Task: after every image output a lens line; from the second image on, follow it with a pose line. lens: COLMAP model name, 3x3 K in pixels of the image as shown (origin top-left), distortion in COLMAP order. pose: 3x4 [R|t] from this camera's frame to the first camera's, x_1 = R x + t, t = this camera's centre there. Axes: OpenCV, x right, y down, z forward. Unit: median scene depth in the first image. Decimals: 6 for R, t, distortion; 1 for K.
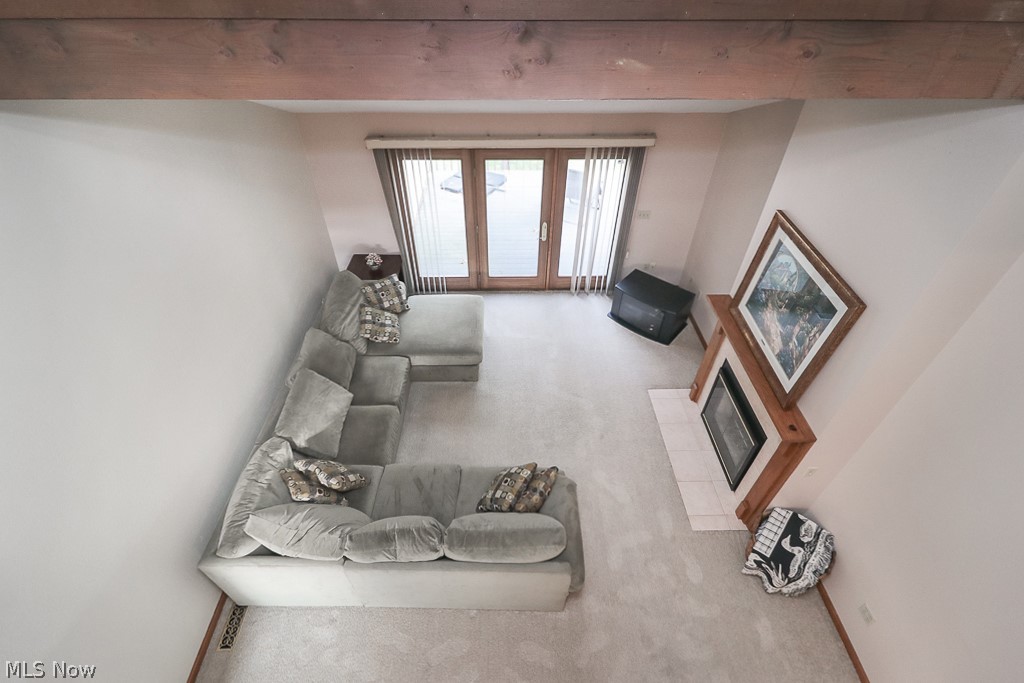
lens RADIAL K [[479.1, 0, 503.7], [0, 479.1, 343.1], [0, 0, 1]] dist [0.000032, -0.000143]
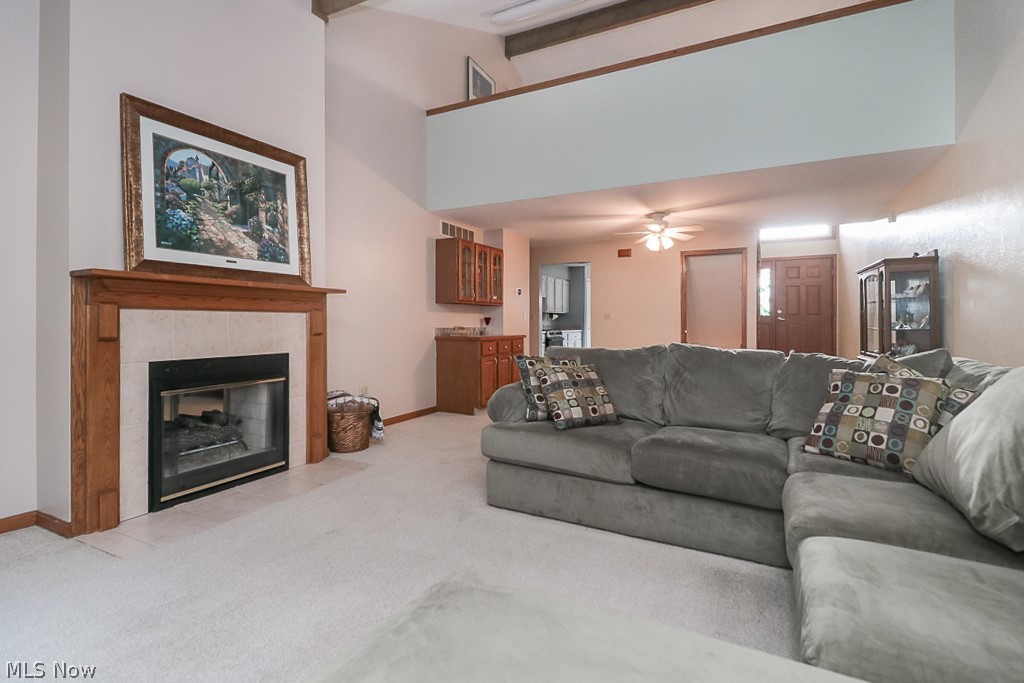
lens RADIAL K [[480.7, 0, 506.4], [0, 480.7, 328.0], [0, 0, 1]] dist [-0.000689, -0.000454]
pose [[-0.881480, -0.003960, 0.472205, -0.174323], [0.323673, 0.723049, 0.610275, -0.187845], [-0.343844, 0.690785, -0.636072, 1.019814]]
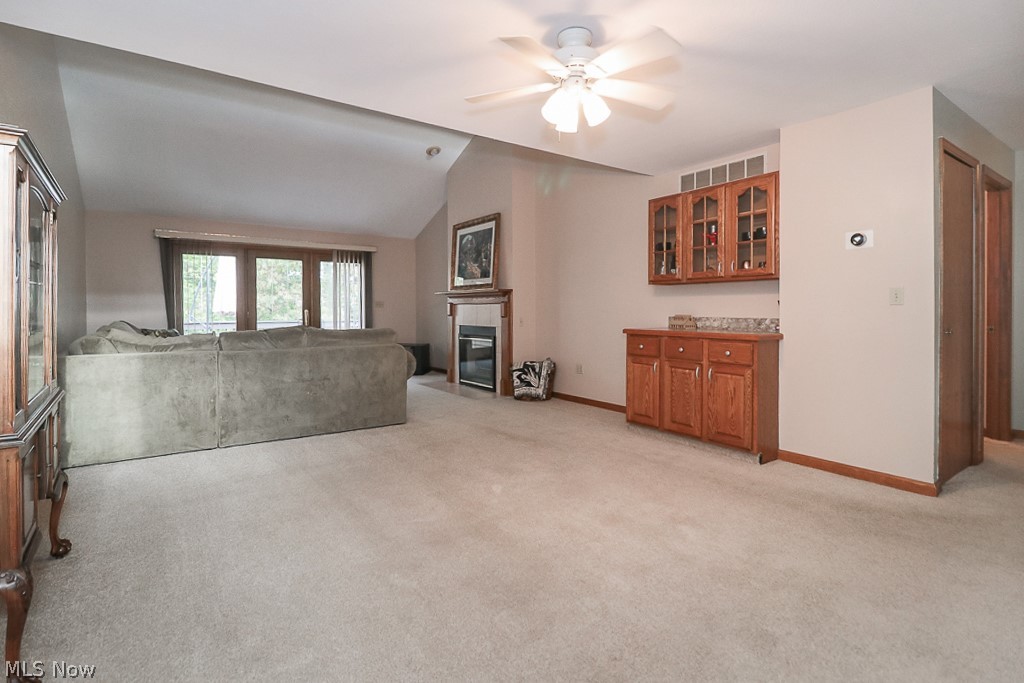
lens RADIAL K [[519.0, 0, 511.4], [0, 519.0, 311.2], [0, 0, 1]] dist [-0.000256, -0.000116]
pose [[0.824987, 0.001834, 0.565149, -0.274861], [0.384305, 0.731385, -0.563369, 0.832711], [-0.414375, 0.681962, 0.602678, -0.068392]]
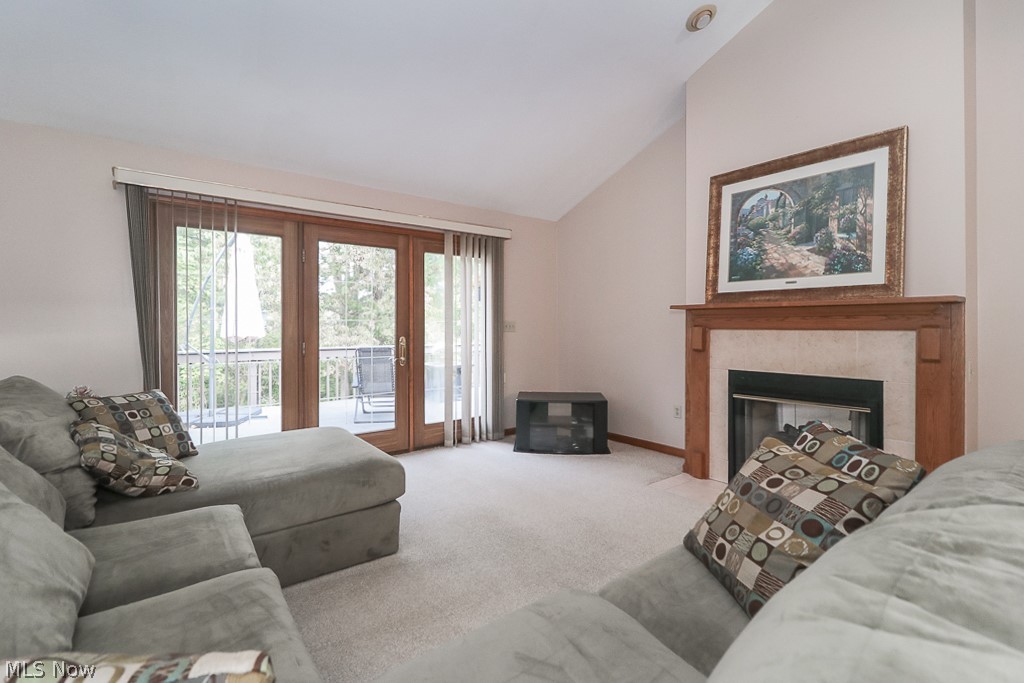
lens RADIAL K [[480.7, 0, 506.4], [0, 480.7, 328.0], [0, 0, 1]] dist [-0.000689, -0.000454]
pose [[0.799799, 0.000294, 0.600268, -0.248889], [0.408773, 0.732031, -0.545009, 0.218746], [-0.439575, 0.681271, 0.585358, 0.559472]]
